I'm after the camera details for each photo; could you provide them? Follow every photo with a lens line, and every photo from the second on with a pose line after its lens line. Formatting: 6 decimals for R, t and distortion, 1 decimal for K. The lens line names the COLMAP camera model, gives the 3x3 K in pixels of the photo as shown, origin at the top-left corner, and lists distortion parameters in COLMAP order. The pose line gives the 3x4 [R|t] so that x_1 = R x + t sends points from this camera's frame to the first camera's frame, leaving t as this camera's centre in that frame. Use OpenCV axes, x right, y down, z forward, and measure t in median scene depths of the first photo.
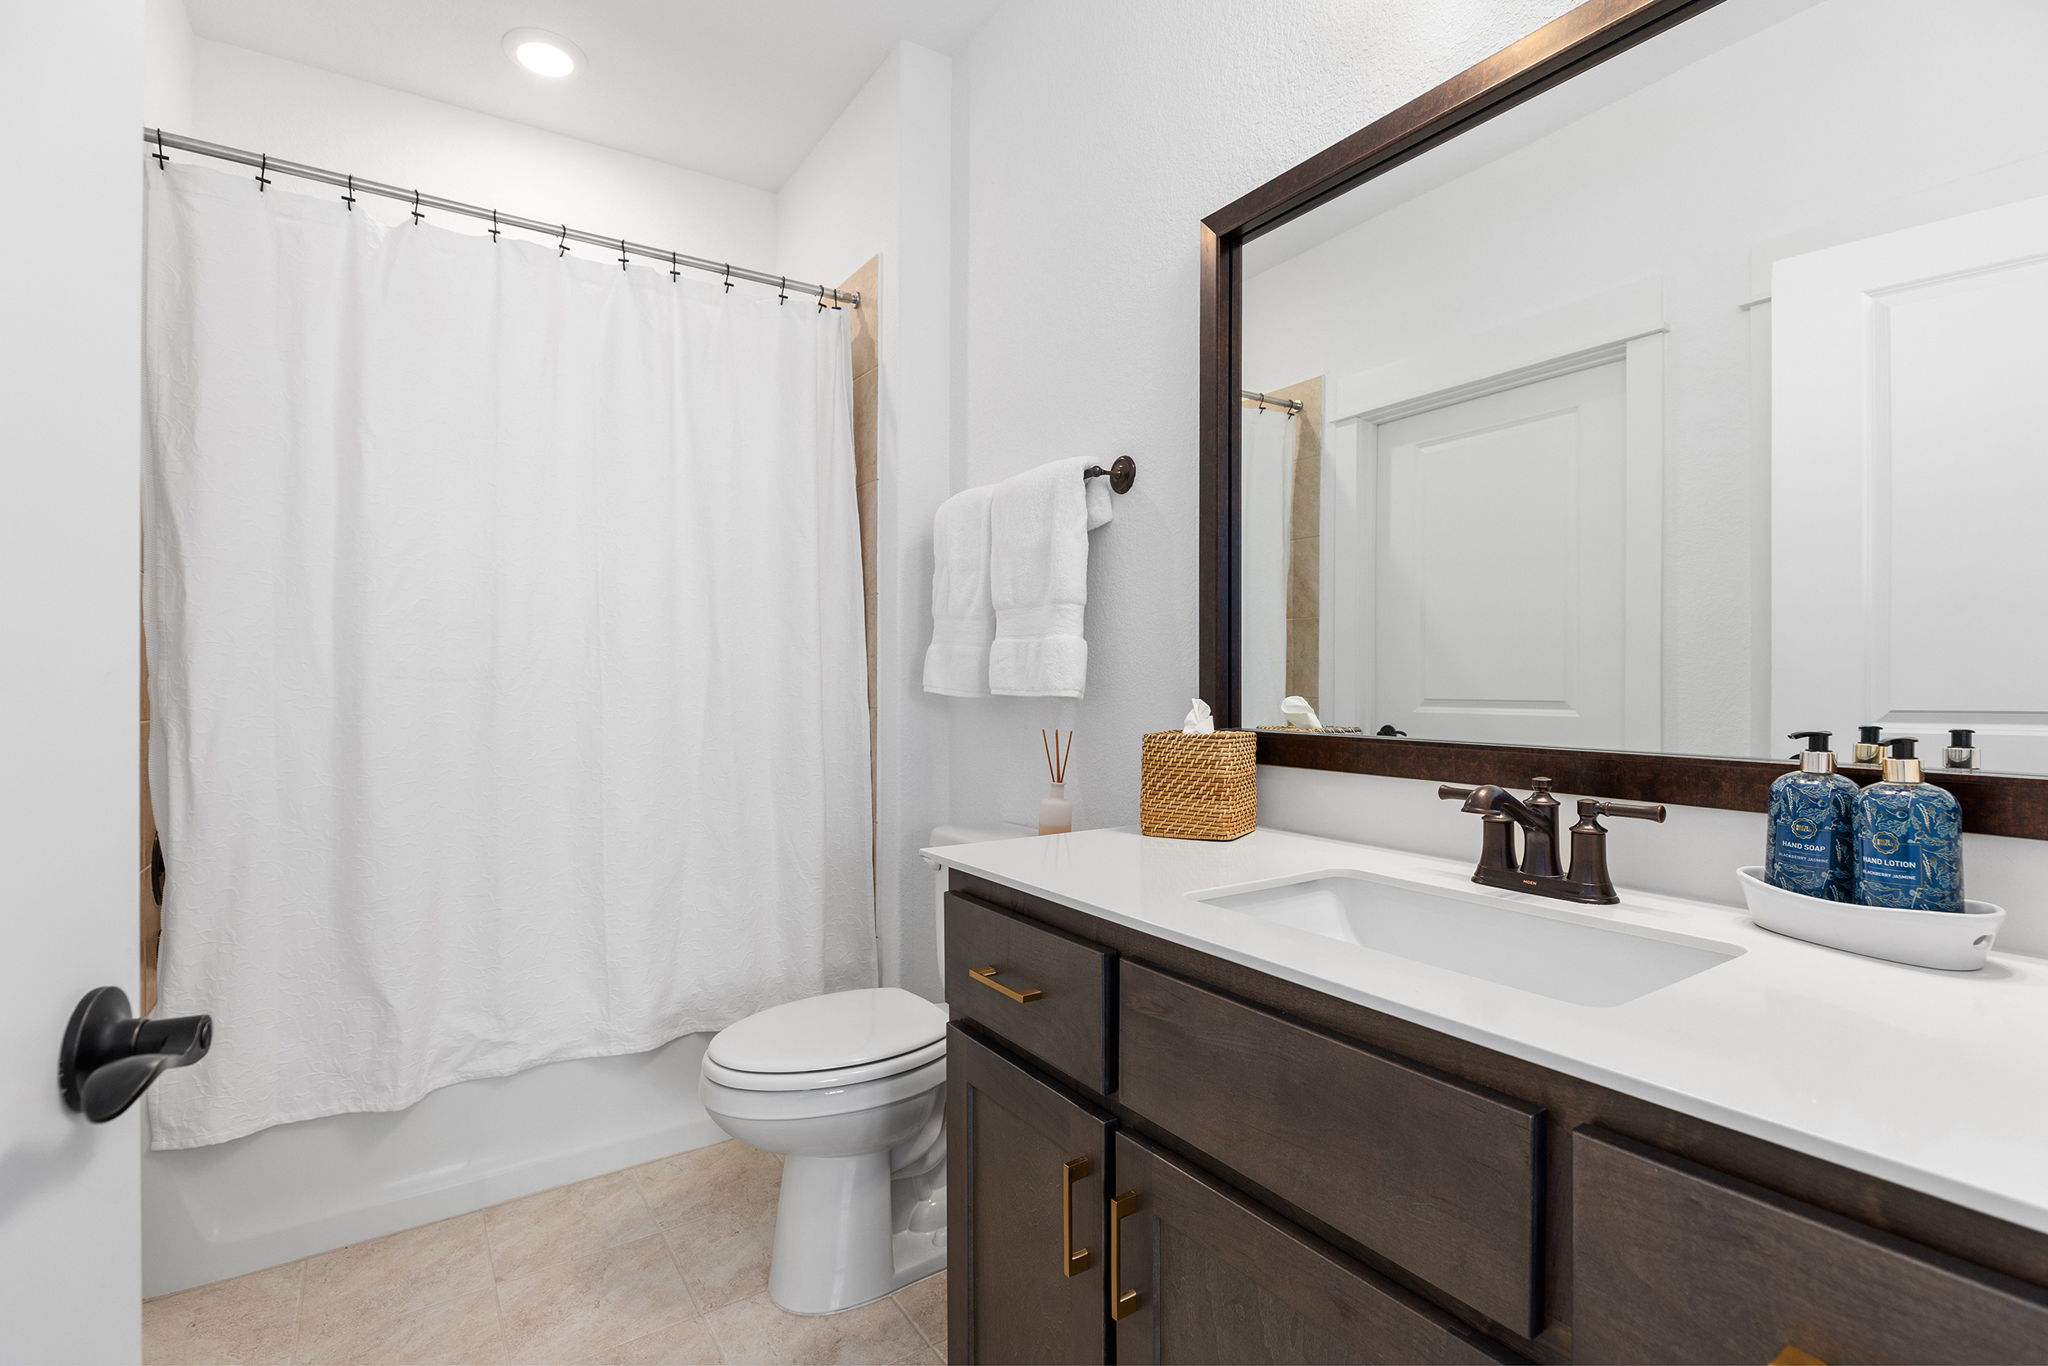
lens RADIAL K [[926.0, 0, 1010.3], [0, 926.0, 677.6], [0, 0, 1]] dist [0.003859, 0.000885]
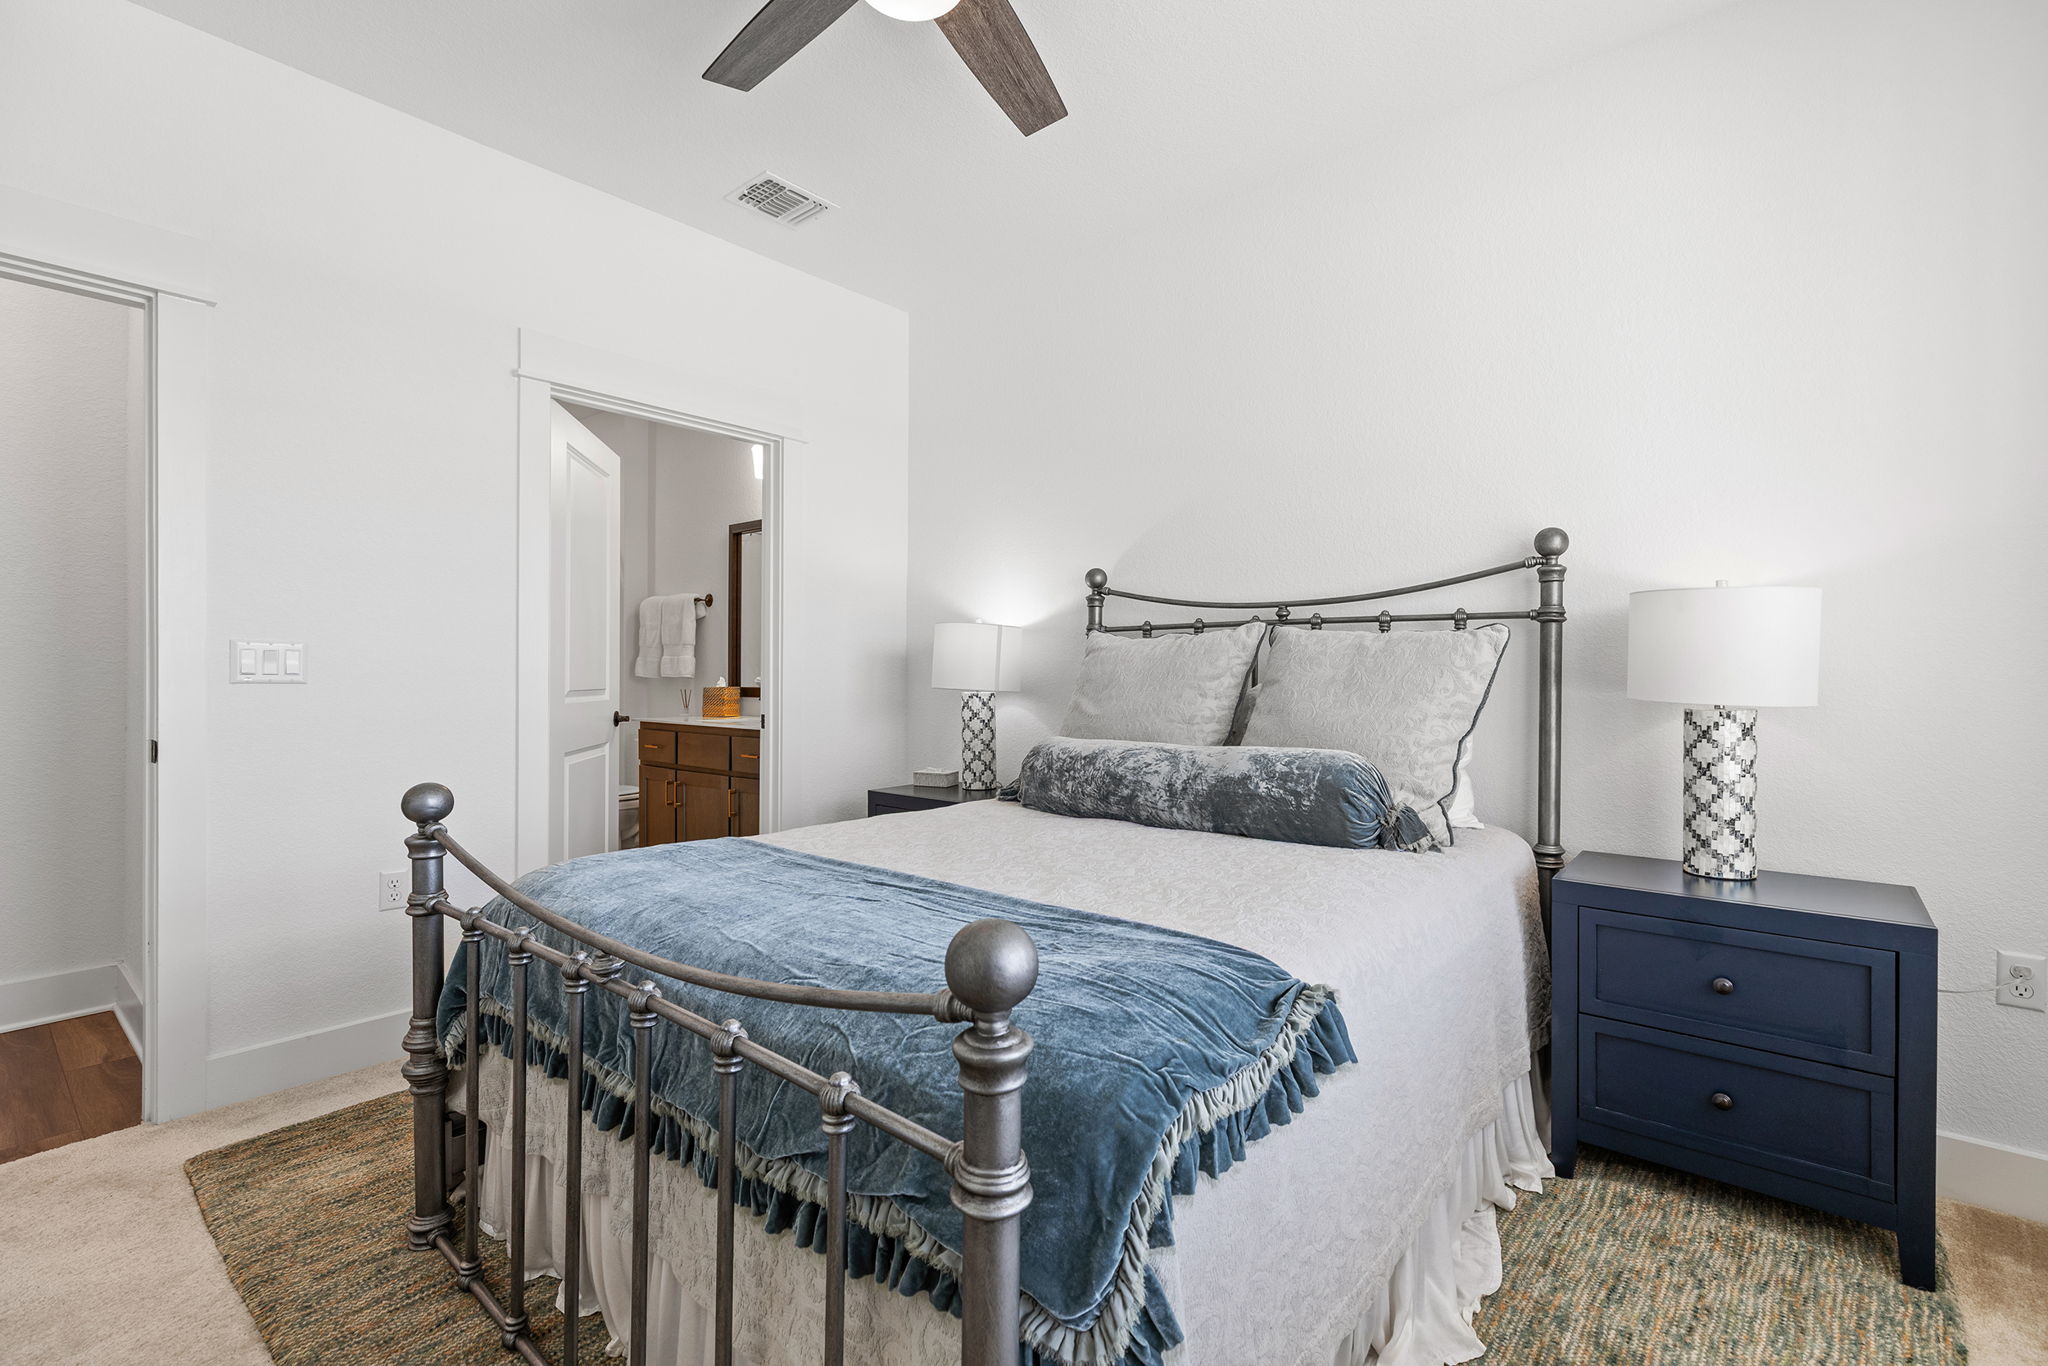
lens RADIAL K [[926.0, 0, 1010.3], [0, 926.0, 677.6], [0, 0, 1]] dist [0.003859, 0.000885]
pose [[0.961972, 0.002553, 0.273137, 0.238688], [-0.003424, 0.999990, 0.002714, 0.010134], [-0.273127, -0.003547, 0.961971, -2.040908]]
